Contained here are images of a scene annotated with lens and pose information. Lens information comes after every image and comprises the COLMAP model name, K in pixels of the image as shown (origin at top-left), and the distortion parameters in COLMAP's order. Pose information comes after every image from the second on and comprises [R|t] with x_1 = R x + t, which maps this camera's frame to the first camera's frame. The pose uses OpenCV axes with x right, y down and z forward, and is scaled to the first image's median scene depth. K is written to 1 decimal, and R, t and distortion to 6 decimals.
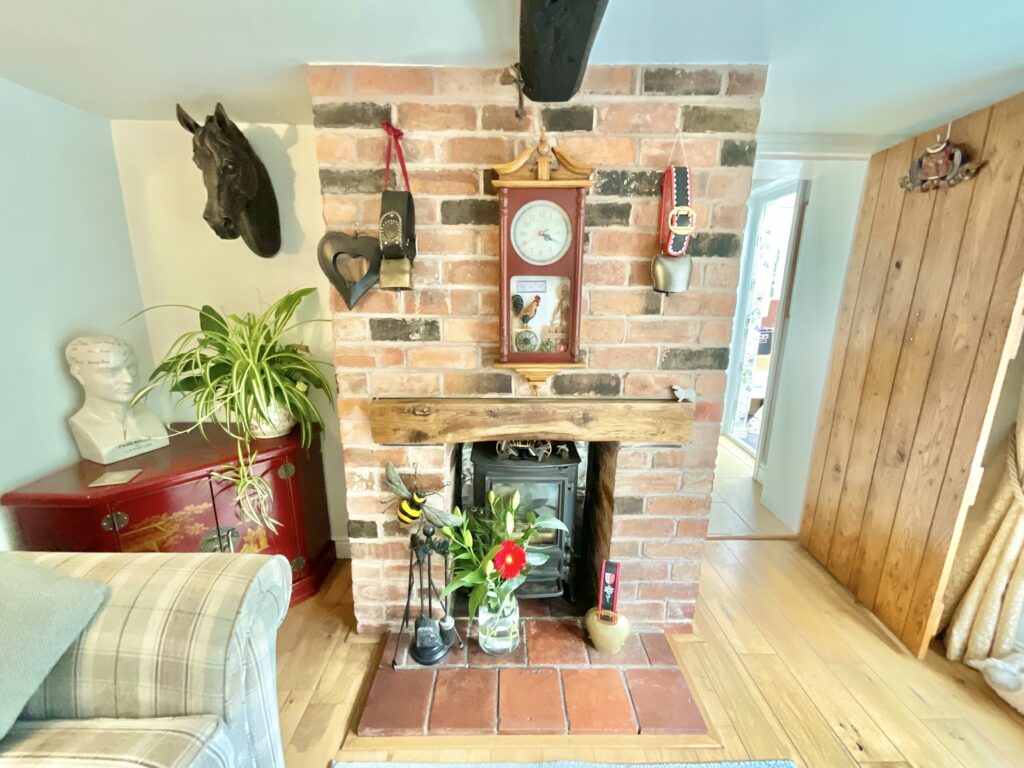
lens RADIAL K [[416.3, 0, 512.0], [0, 416.3, 384.0], [0, 0, 1]] dist [-0.002361, -0.000046]
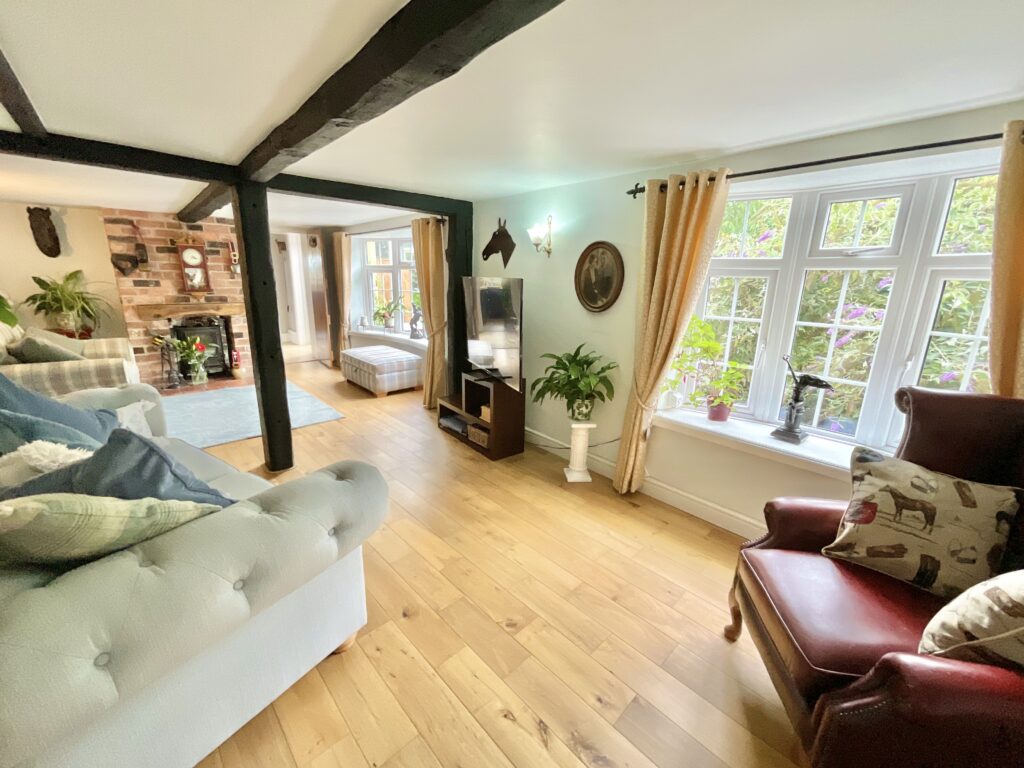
lens RADIAL K [[411.5, 0, 512.0], [0, 411.5, 384.0], [0, 0, 1]] dist [0.001889, 0.000447]
pose [[0.730614, -0.165019, 0.662550, -0.457728], [0.142056, 0.985859, 0.088895, 0.817338], [-0.667850, 0.029171, 0.743724, -3.521607]]
